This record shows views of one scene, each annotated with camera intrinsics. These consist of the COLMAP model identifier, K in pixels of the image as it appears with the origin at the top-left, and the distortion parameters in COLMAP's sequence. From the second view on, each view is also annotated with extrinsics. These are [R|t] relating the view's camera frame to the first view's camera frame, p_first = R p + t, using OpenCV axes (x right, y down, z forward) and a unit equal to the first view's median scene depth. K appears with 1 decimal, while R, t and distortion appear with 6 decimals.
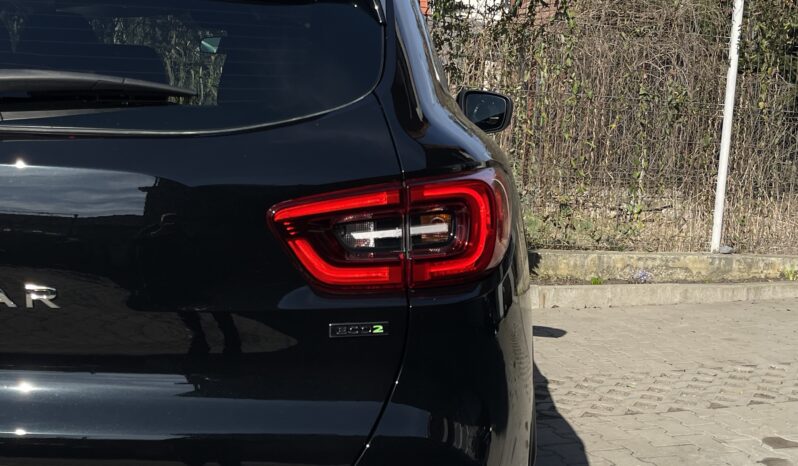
lens RADIAL K [[1076.1, 0, 399.0], [0, 1076.1, 233.0], [0, 0, 1]] dist [0.010523, -0.021777]
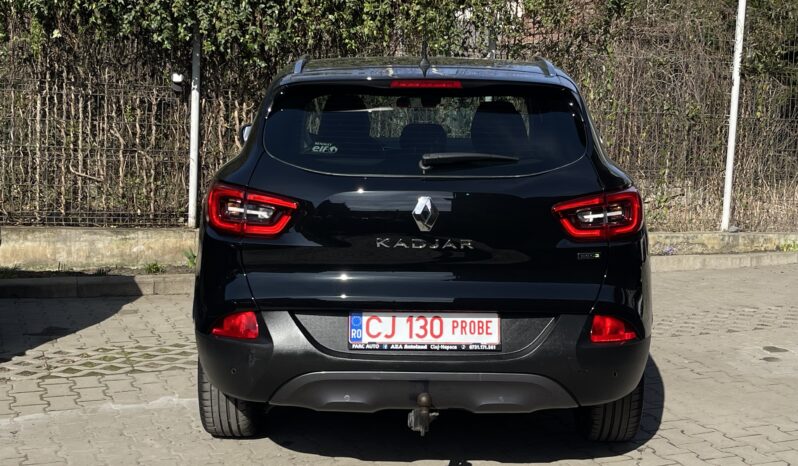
lens RADIAL K [[1076.1, 0, 399.0], [0, 1076.1, 233.0], [0, 0, 1]] dist [0.010523, -0.021777]
pose [[0.999716, -0.023726, -0.002019, -0.097931], [0.023739, 0.999696, 0.006689, 0.002680], [0.001859, -0.006735, 0.999976, -0.301058]]
